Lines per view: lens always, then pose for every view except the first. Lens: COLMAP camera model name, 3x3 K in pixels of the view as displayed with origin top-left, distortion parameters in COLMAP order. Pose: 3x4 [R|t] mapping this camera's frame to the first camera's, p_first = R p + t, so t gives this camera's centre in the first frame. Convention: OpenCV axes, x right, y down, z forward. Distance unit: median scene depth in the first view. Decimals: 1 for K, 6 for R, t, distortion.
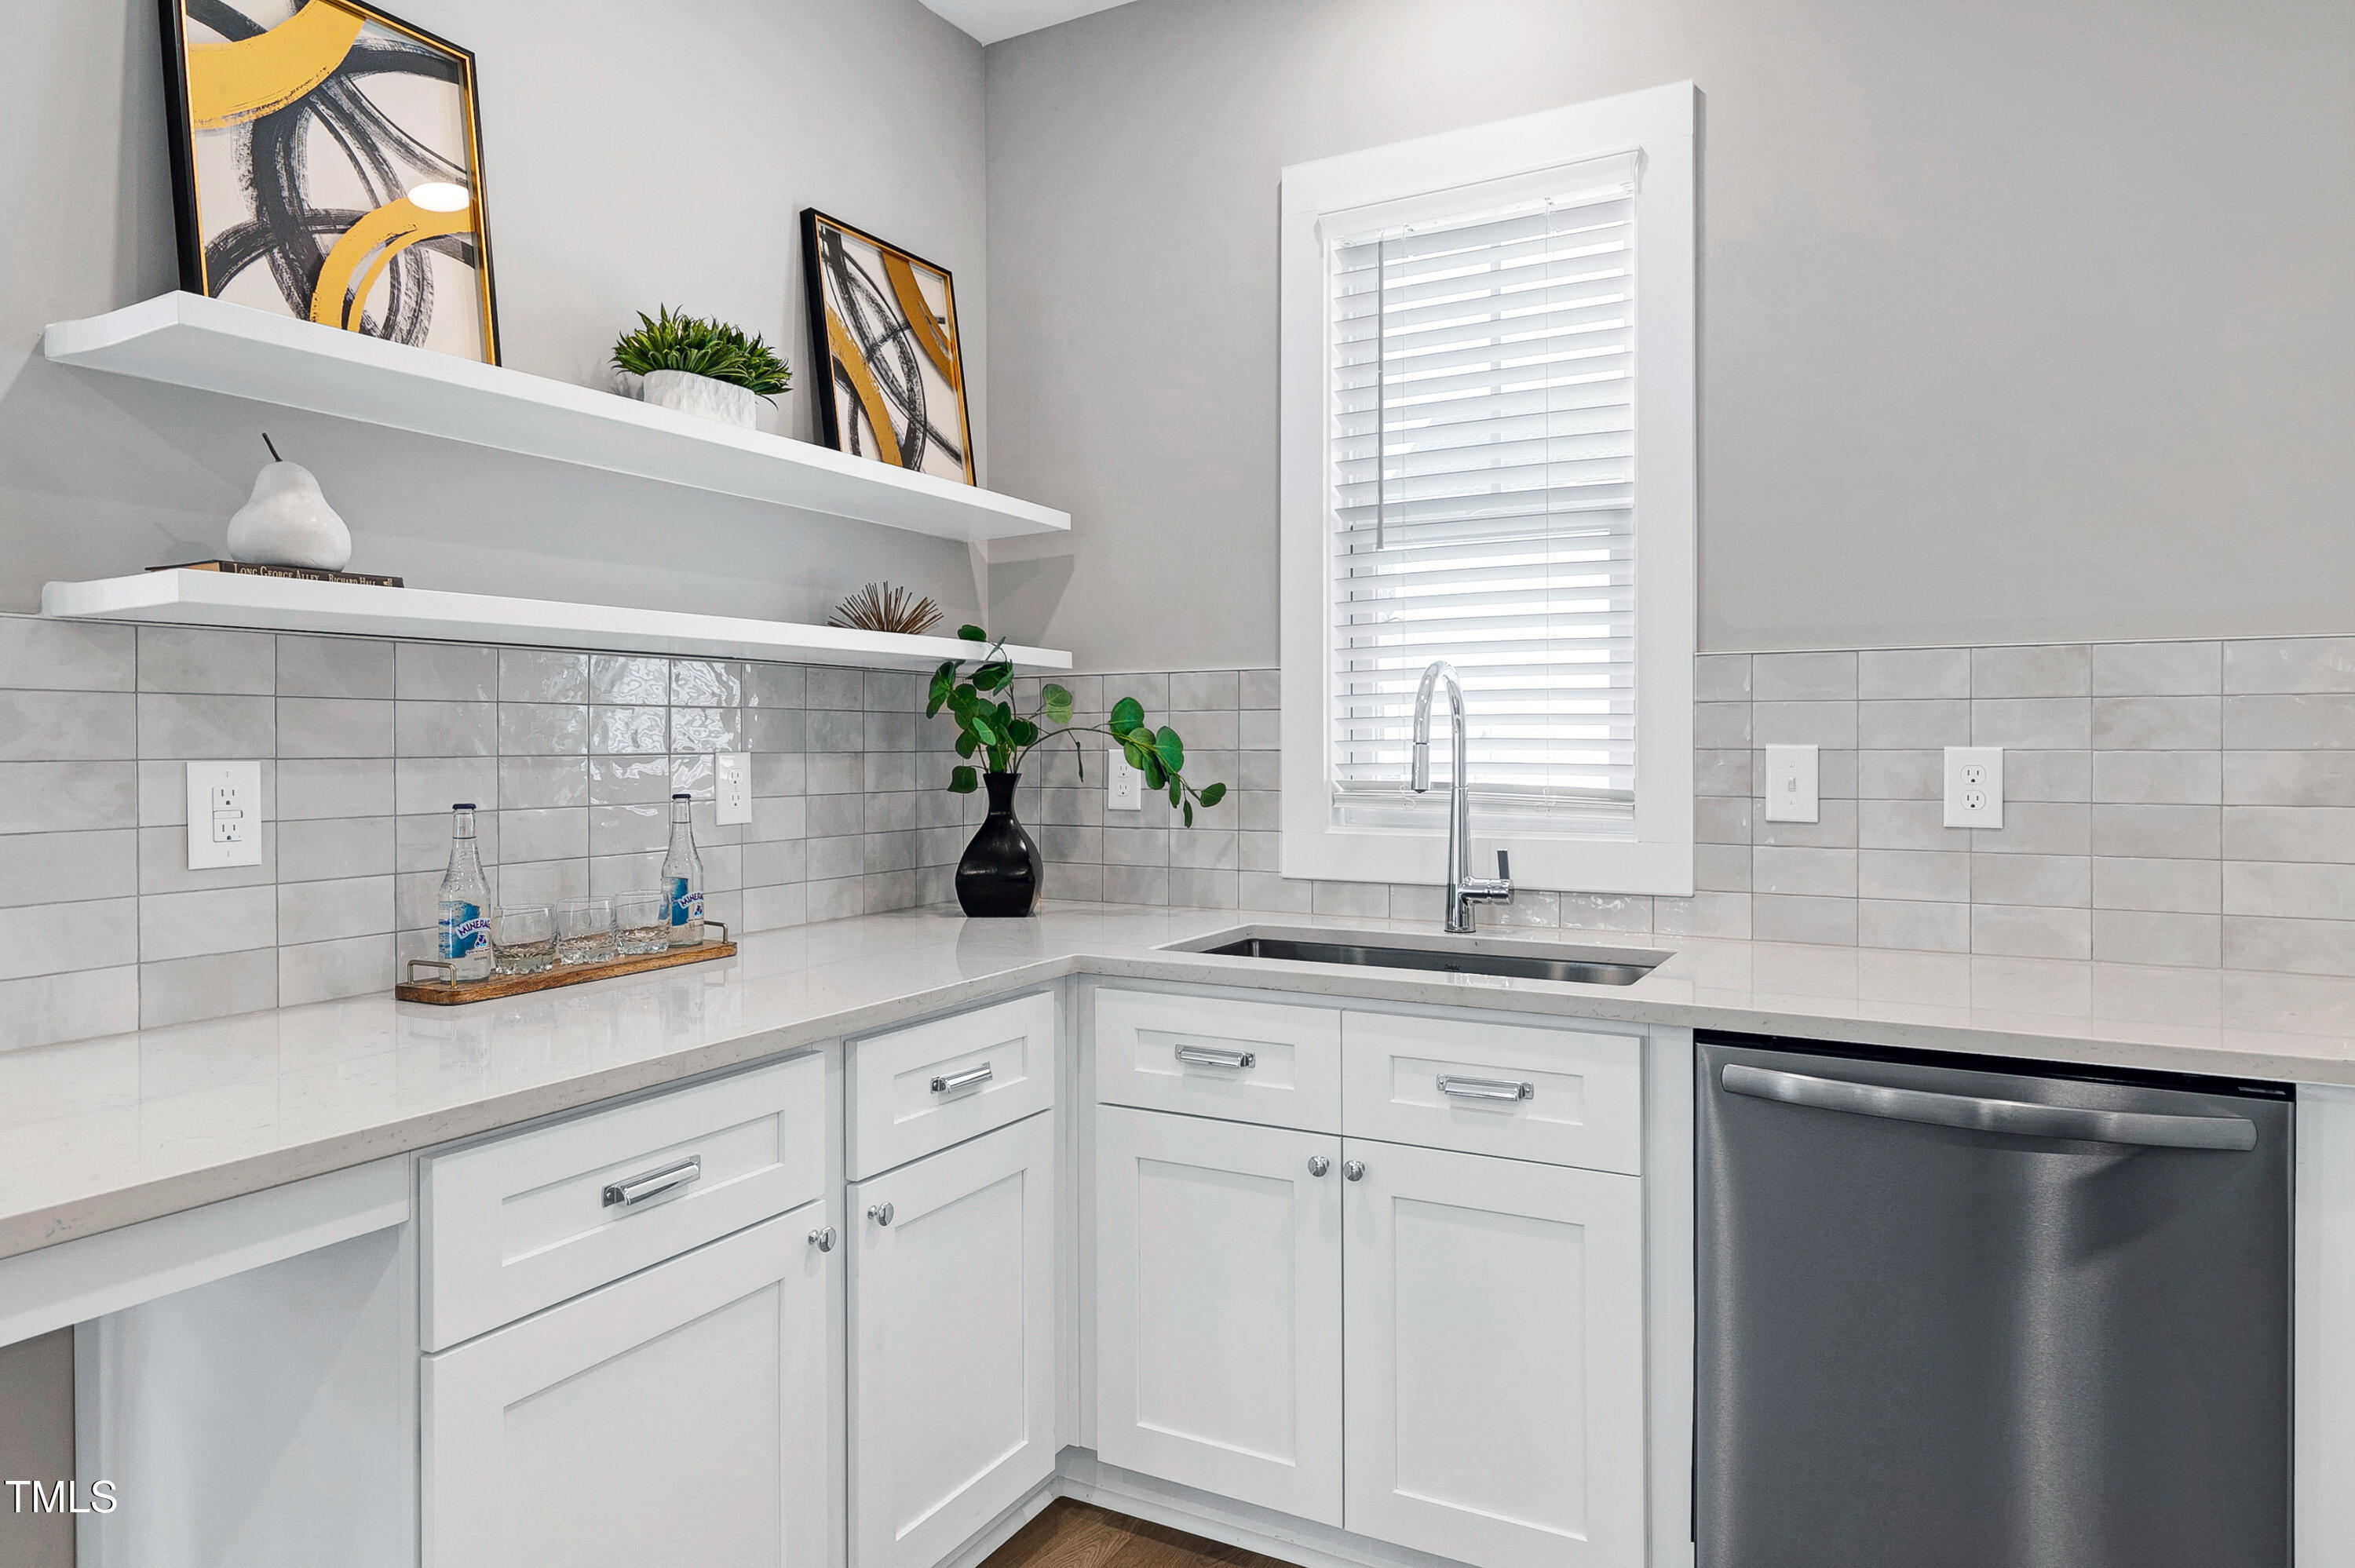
lens RADIAL K [[1439.5, 0, 1169.3], [0, 1439.5, 748.2], [0, 0, 1]] dist [0.003753, -0.000575]
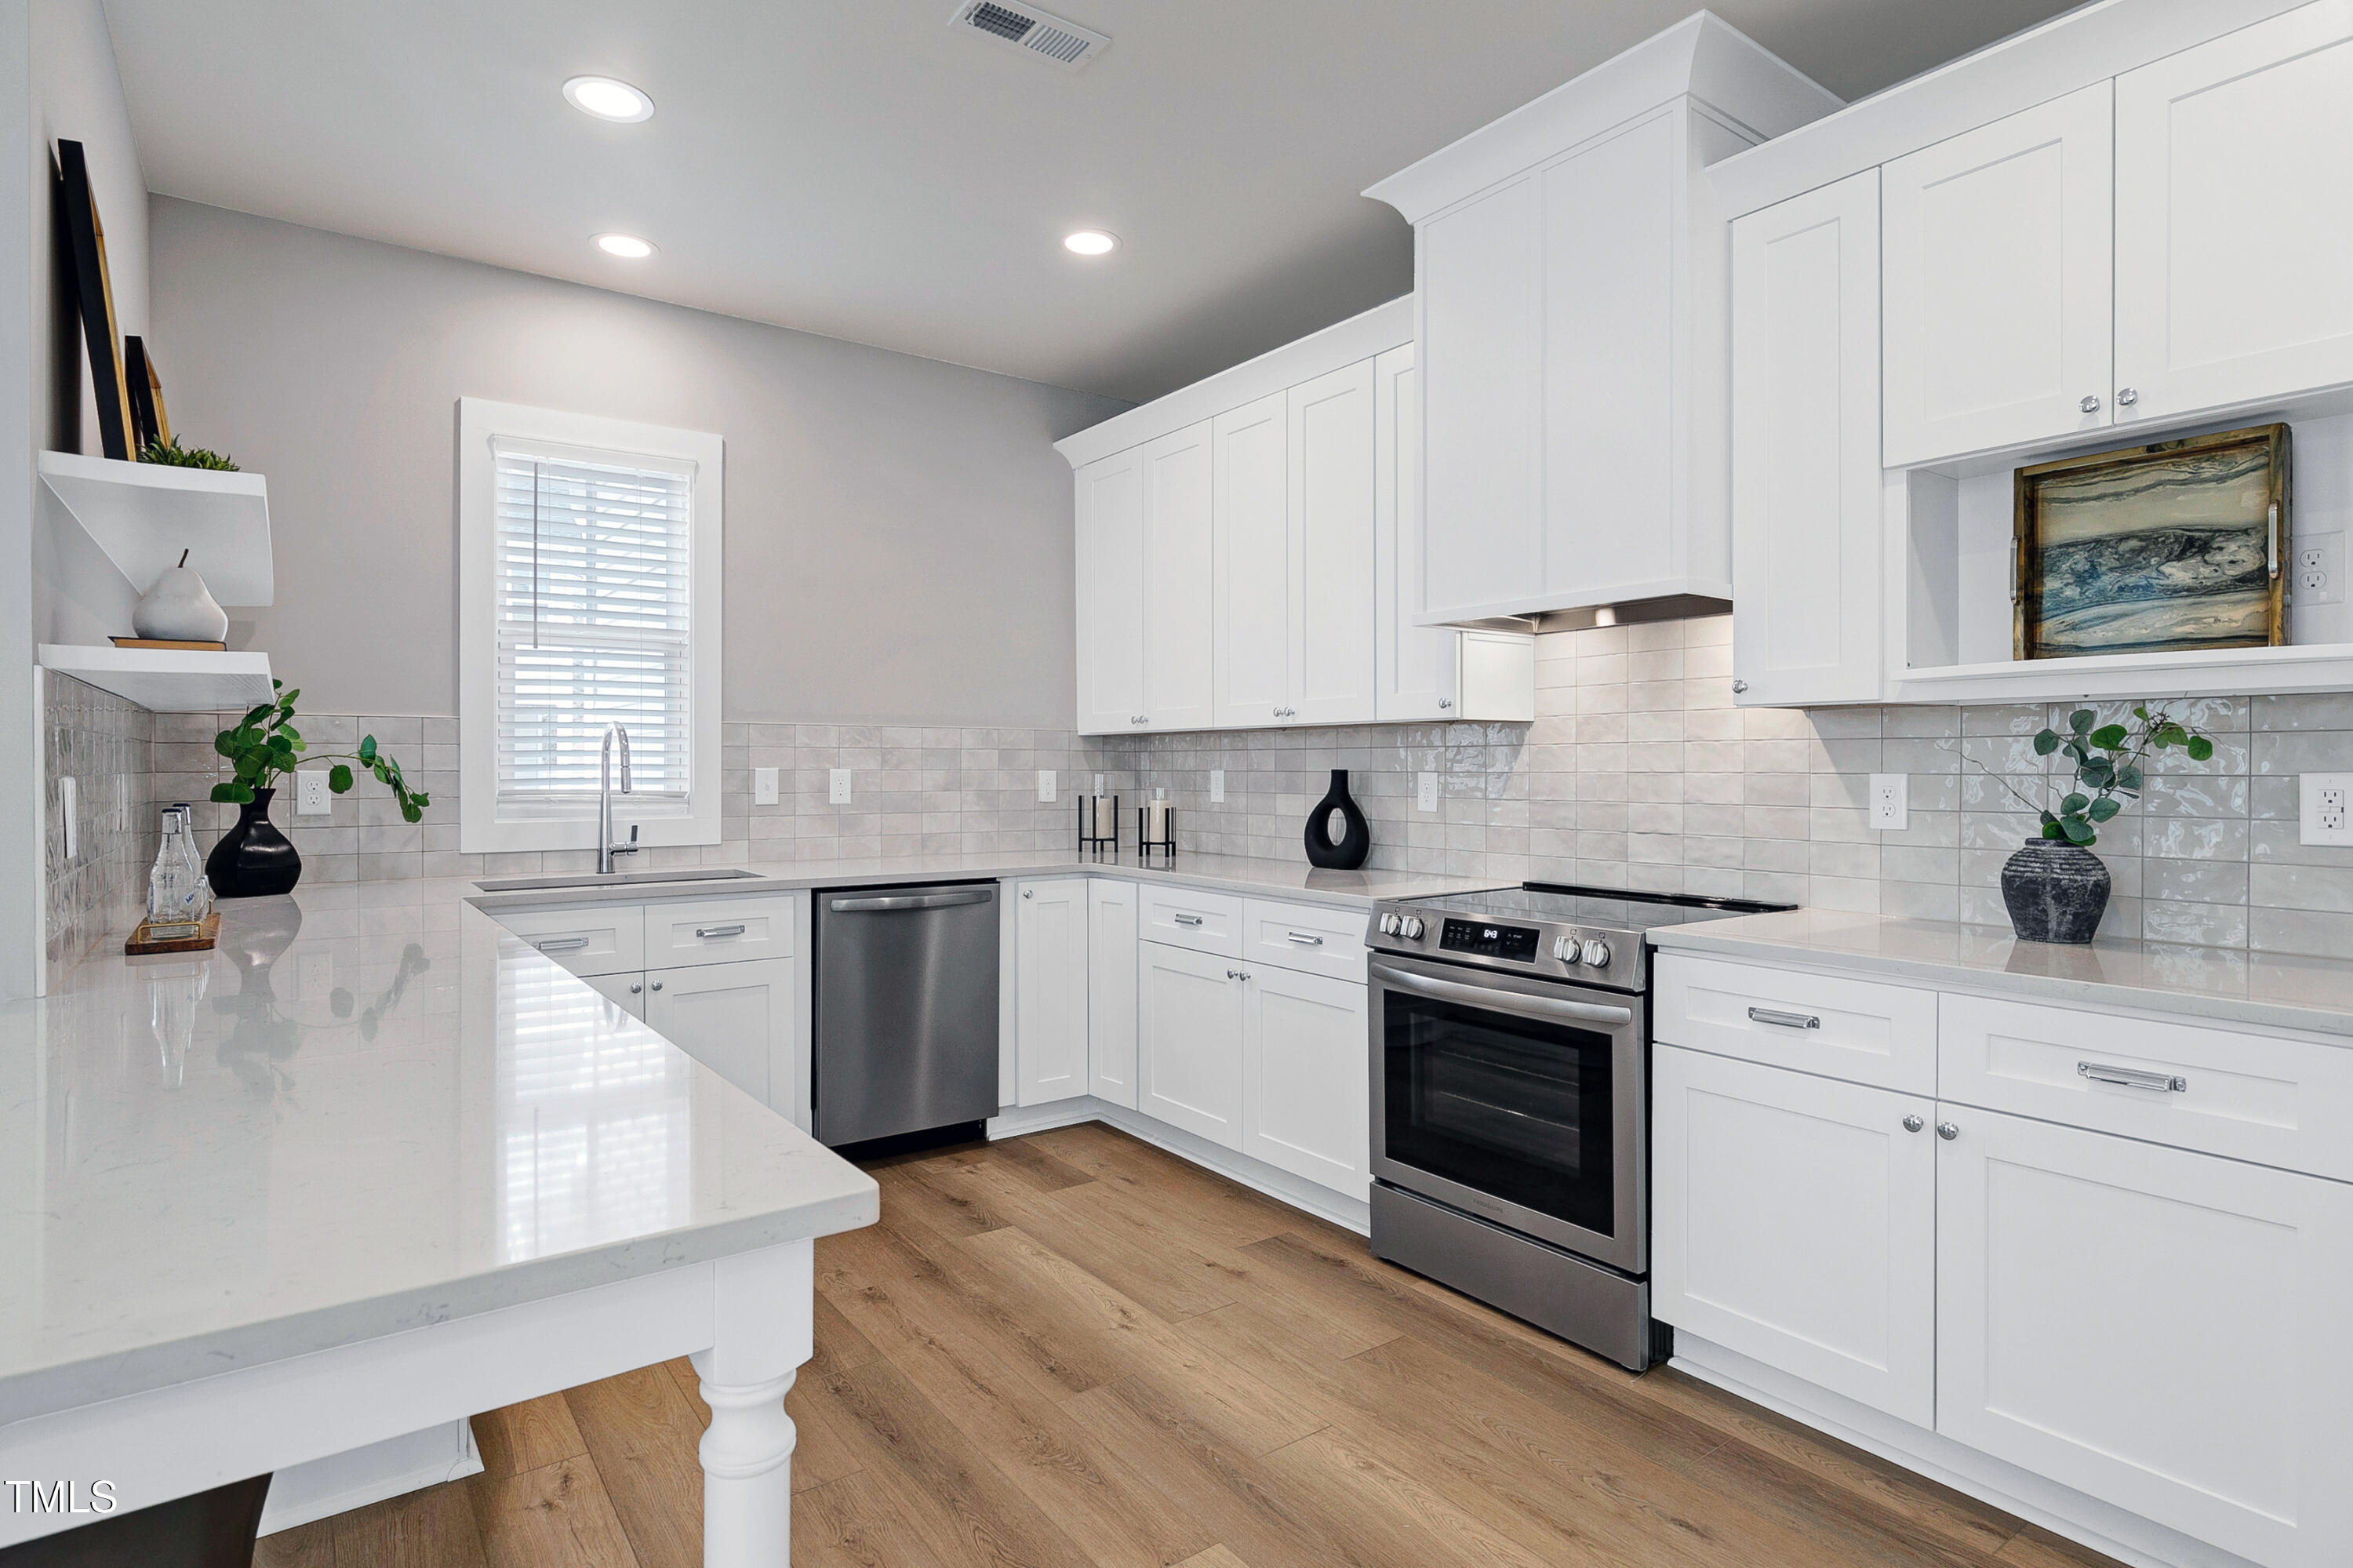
lens RADIAL K [[1221.2, 0, 1171.2], [0, 1221.2, 768.9], [0, 0, 1]] dist [-0.001577, -0.000951]
pose [[0.423170, 0.001197, 0.906050, -0.900605], [0.002454, 0.999994, -0.002467, 0.005076], [-0.906047, 0.003267, 0.423164, -0.277375]]
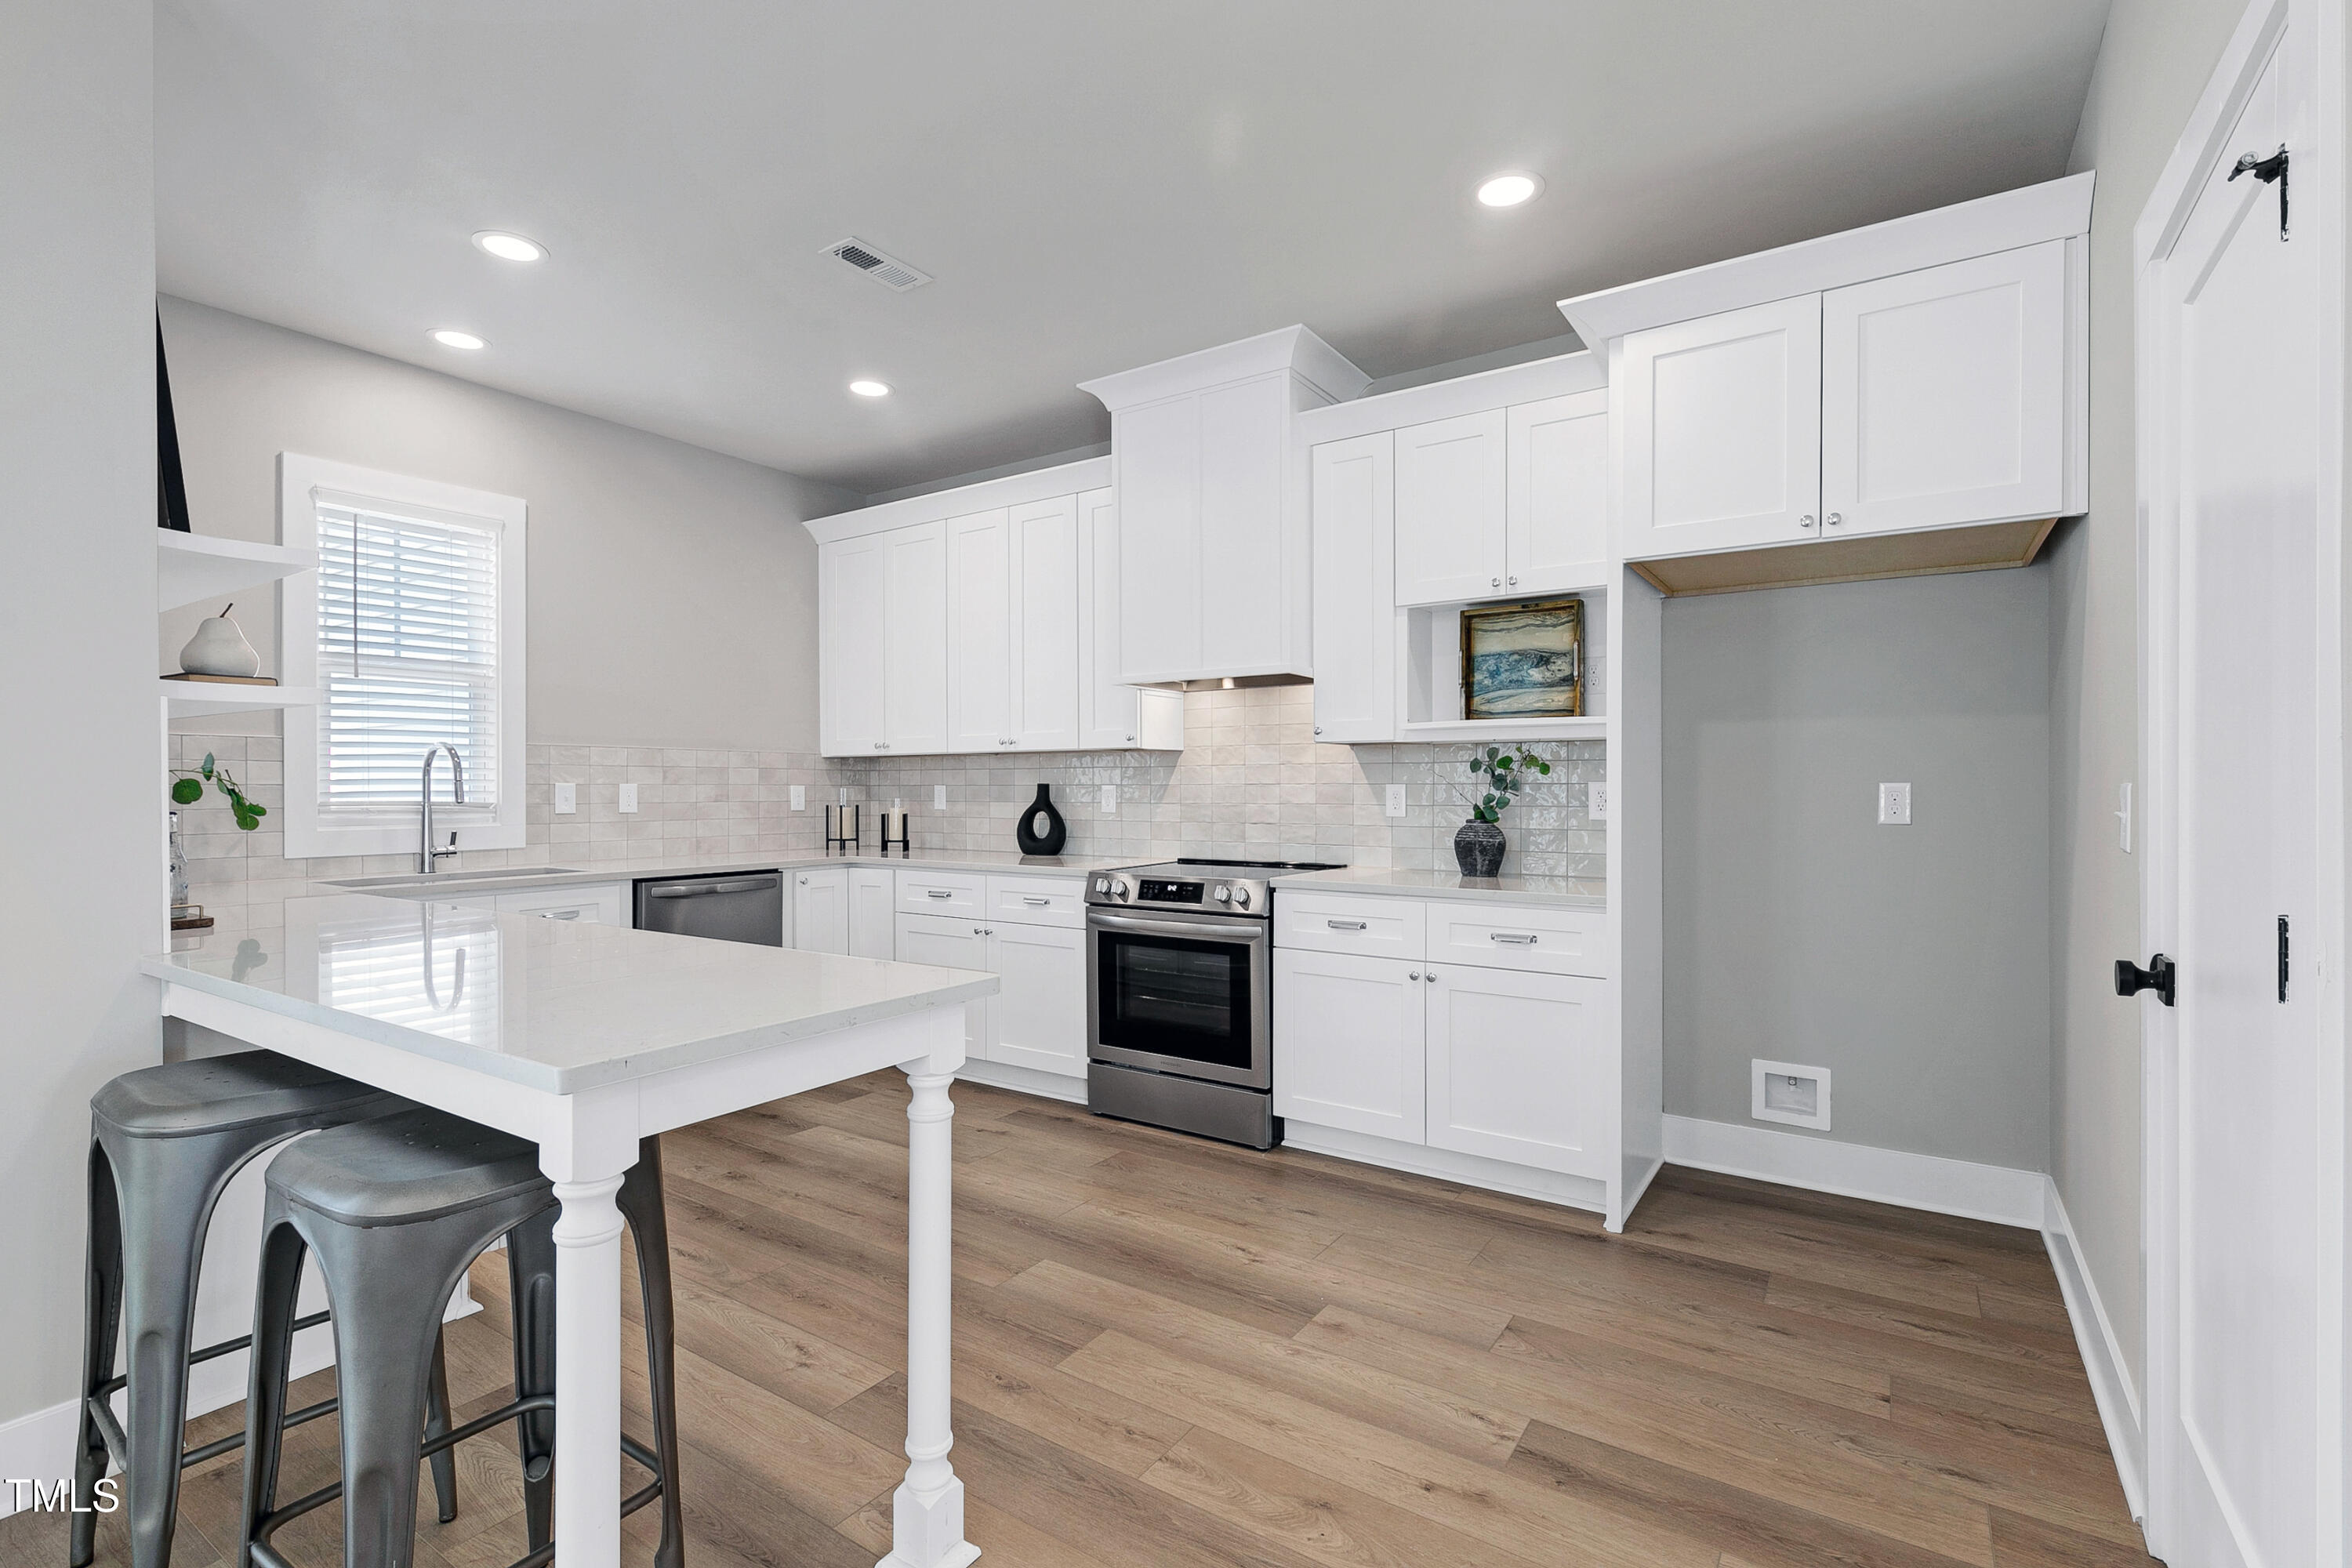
lens RADIAL K [[1070.3, 0, 1174.9], [0, 1070.3, 789.5], [0, 0, 1]] dist [0.004541, -0.000890]
pose [[0.086083, -0.000016, 0.996288, -1.280350], [0.005640, 0.999984, -0.000471, 0.015813], [-0.996272, 0.005660, 0.086082, -0.202108]]
